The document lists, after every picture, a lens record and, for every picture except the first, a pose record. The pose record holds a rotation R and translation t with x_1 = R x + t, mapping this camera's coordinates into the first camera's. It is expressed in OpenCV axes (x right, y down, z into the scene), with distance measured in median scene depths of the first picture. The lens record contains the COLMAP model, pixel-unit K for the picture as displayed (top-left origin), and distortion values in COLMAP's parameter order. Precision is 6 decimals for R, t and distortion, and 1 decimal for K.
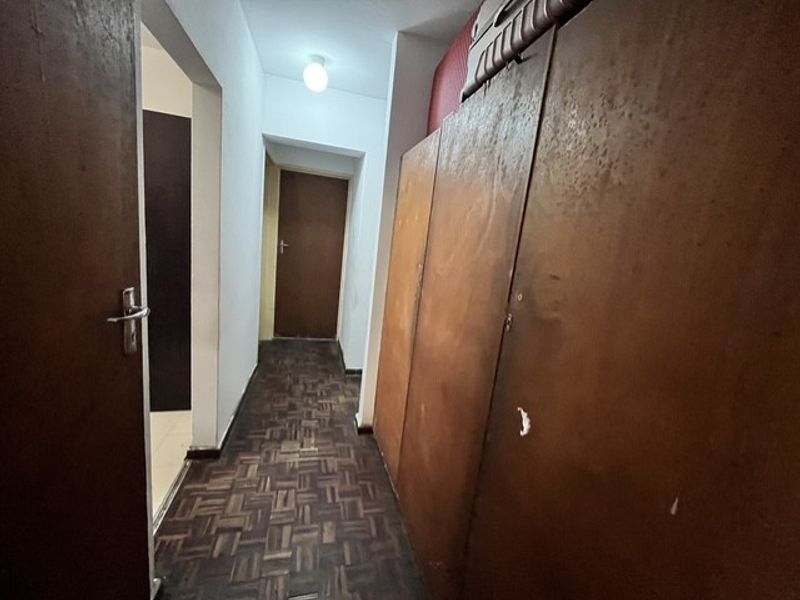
lens RADIAL K [[323.2, 0, 397.5], [0, 323.2, 300.0], [0, 0, 1]] dist [-0.005466, -0.000352]
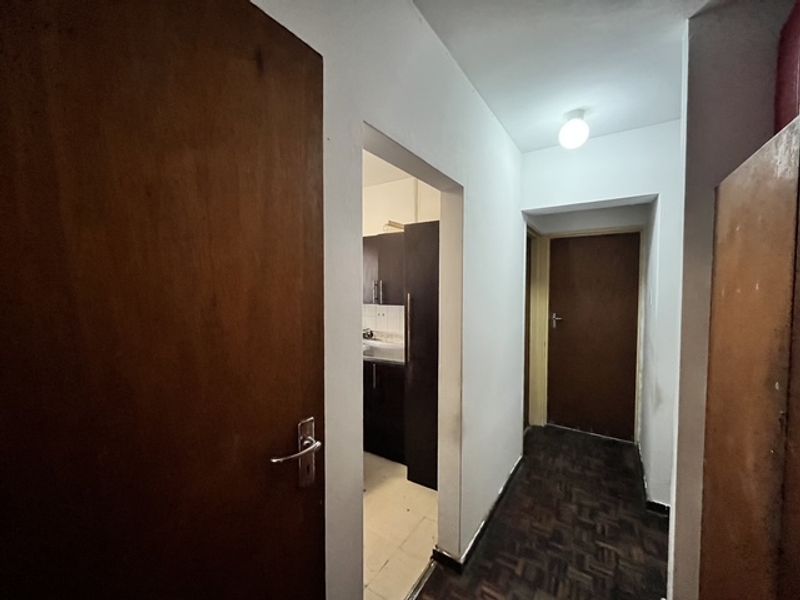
lens RADIAL K [[323.2, 0, 397.4], [0, 323.2, 298.7], [0, 0, 1]] dist [-0.005466, -0.000352]
pose [[0.663307, -0.082599, -0.743775, 0.033904], [-0.065023, 0.983770, -0.167240, -0.068095], [0.745517, 0.159294, 0.647171, 0.133383]]
